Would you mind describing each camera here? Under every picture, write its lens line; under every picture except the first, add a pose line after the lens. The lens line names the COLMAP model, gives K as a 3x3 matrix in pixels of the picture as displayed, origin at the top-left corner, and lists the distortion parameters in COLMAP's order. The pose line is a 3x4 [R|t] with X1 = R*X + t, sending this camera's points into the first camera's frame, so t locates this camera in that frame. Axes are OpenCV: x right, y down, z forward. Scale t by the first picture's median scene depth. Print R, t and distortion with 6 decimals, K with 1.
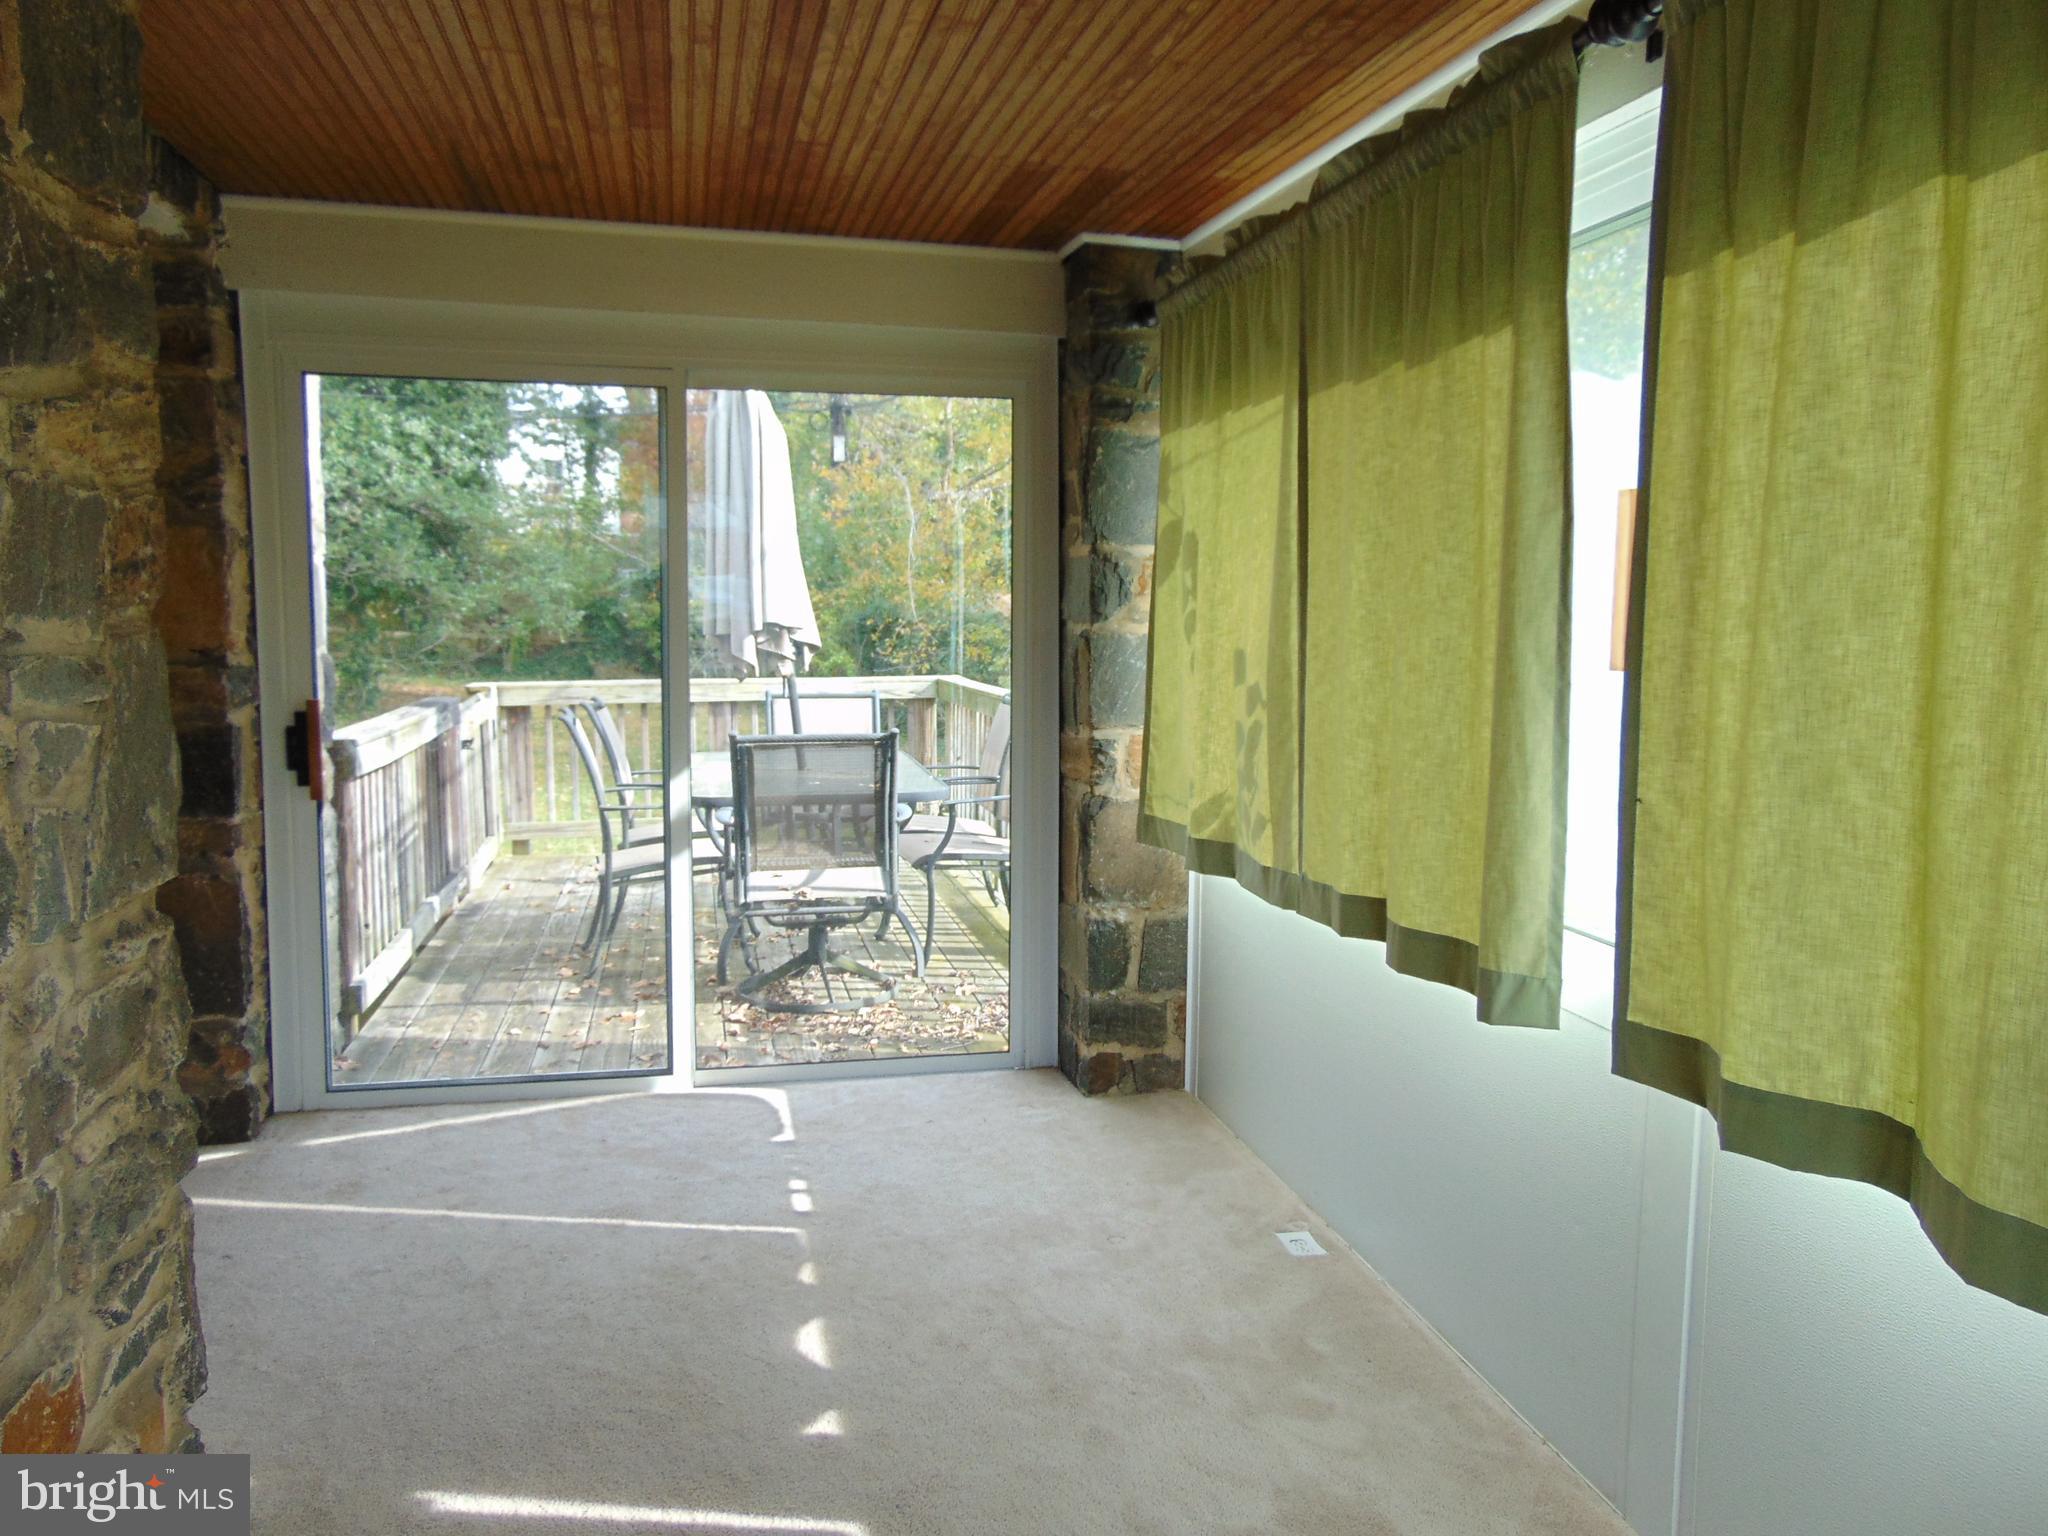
lens RADIAL K [[1491.9, 0, 1024.0], [0, 1491.9, 768.0], [0, 0, 1]] dist [-0.025244, 0.027210]
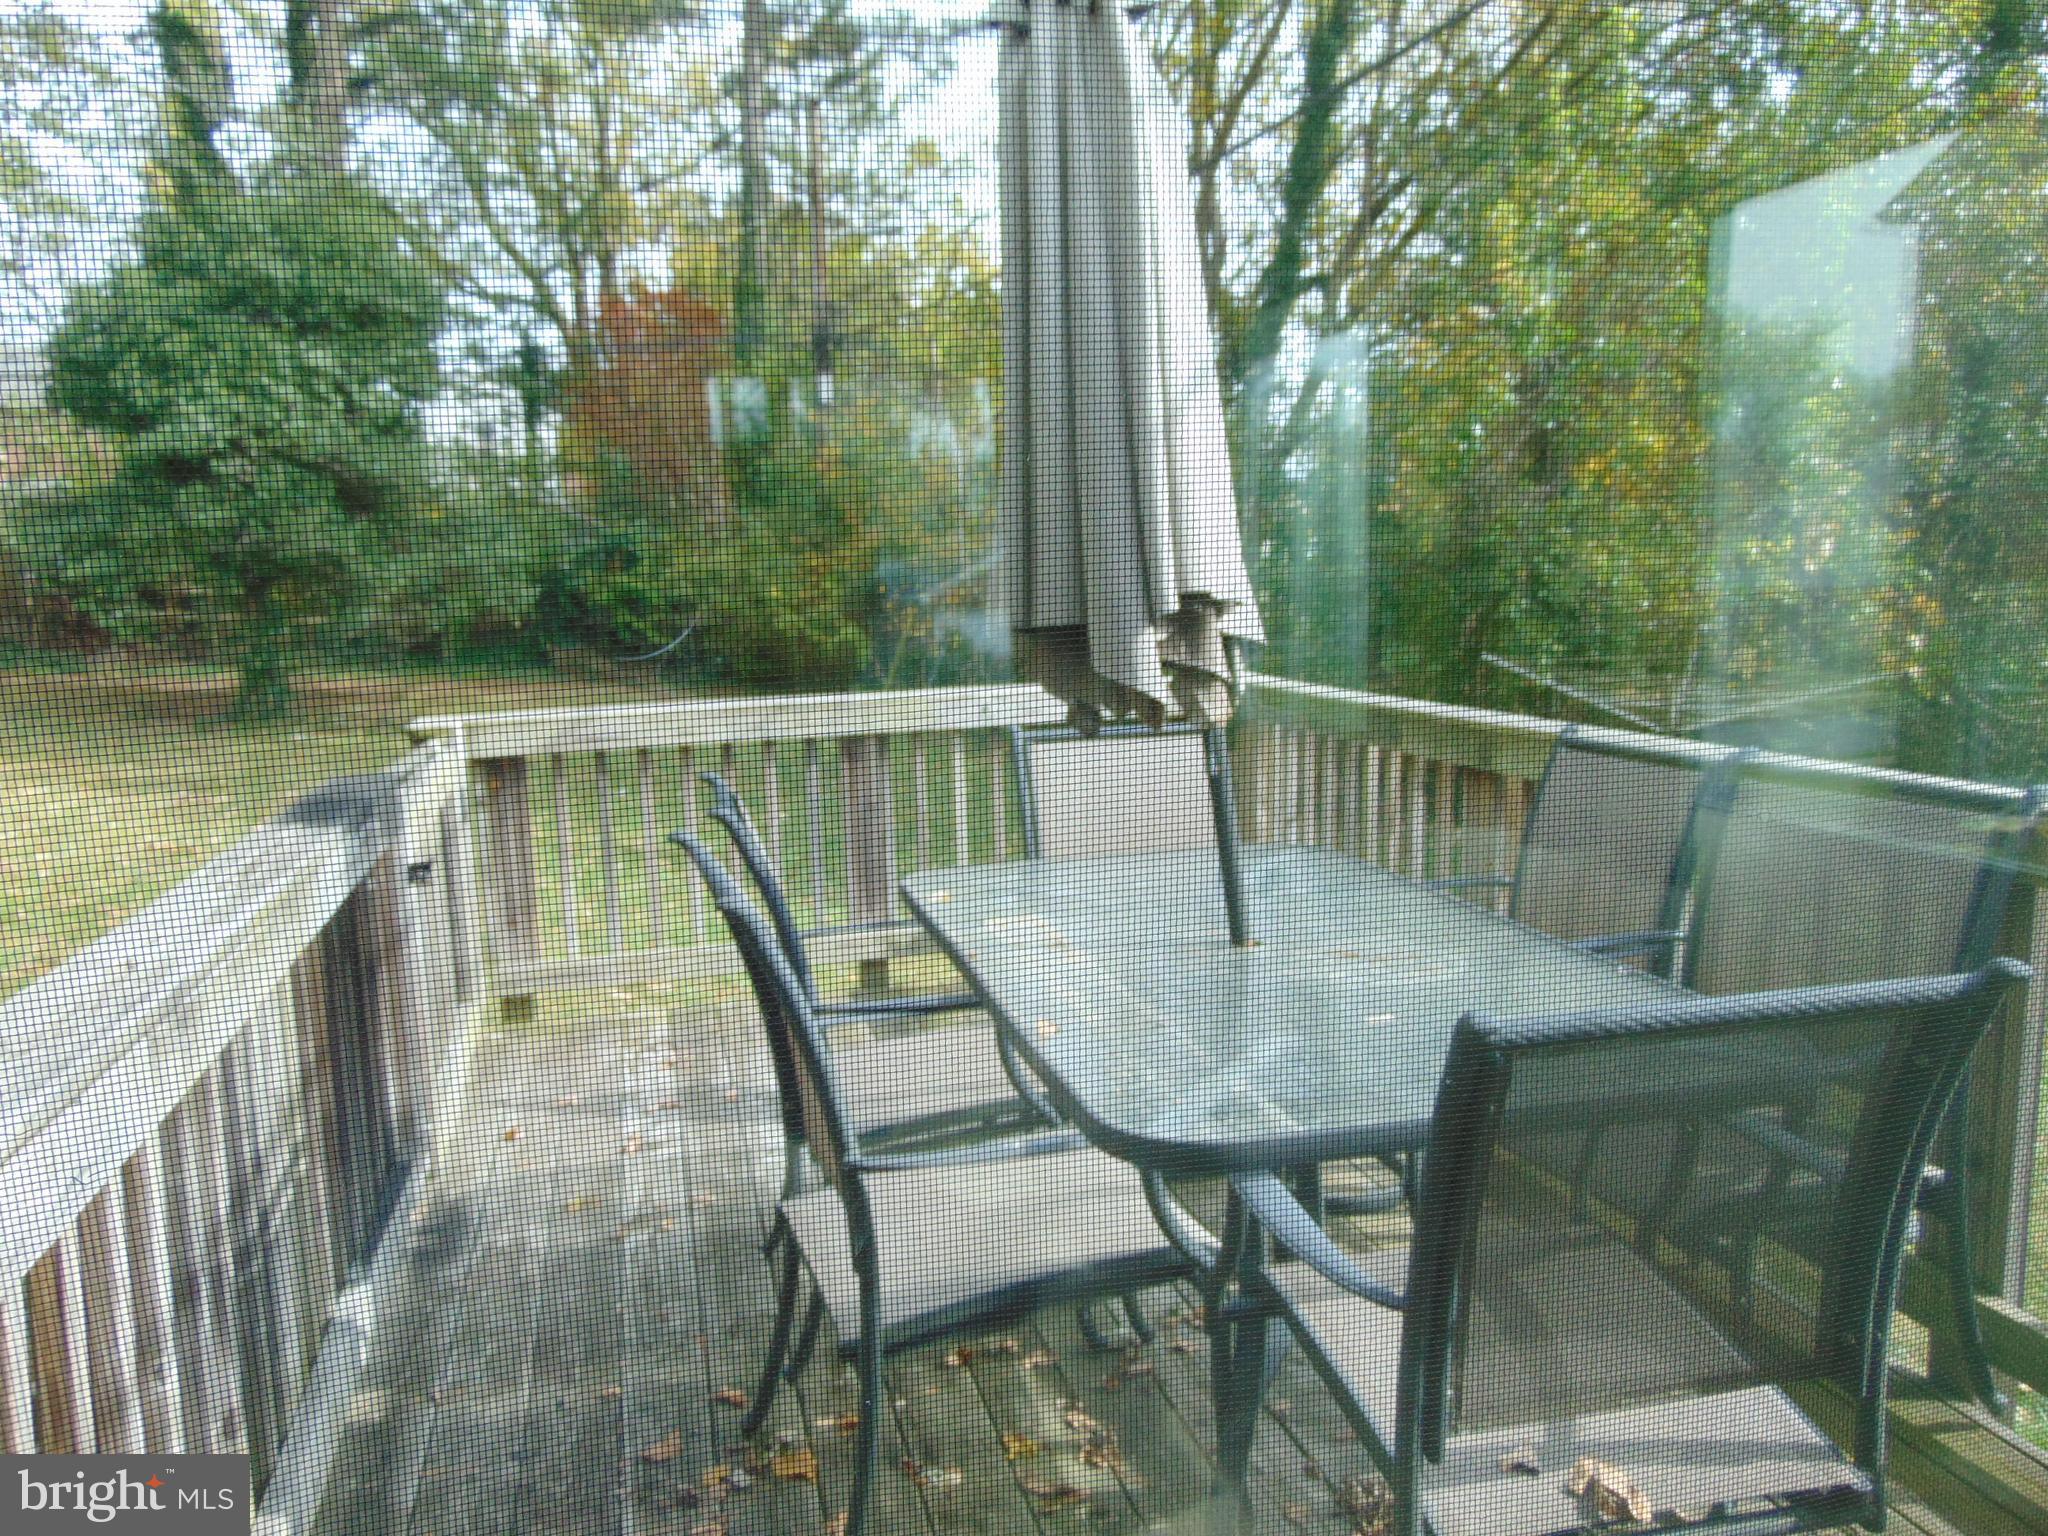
lens RADIAL K [[1491.9, 0, 1024.0], [0, 1491.9, 768.0], [0, 0, 1]] dist [-0.025244, 0.027210]
pose [[0.998665, -0.034816, 0.038154, -0.076066], [0.033854, 0.999099, 0.025576, -0.020526], [-0.039010, -0.024250, 0.998945, 0.199152]]
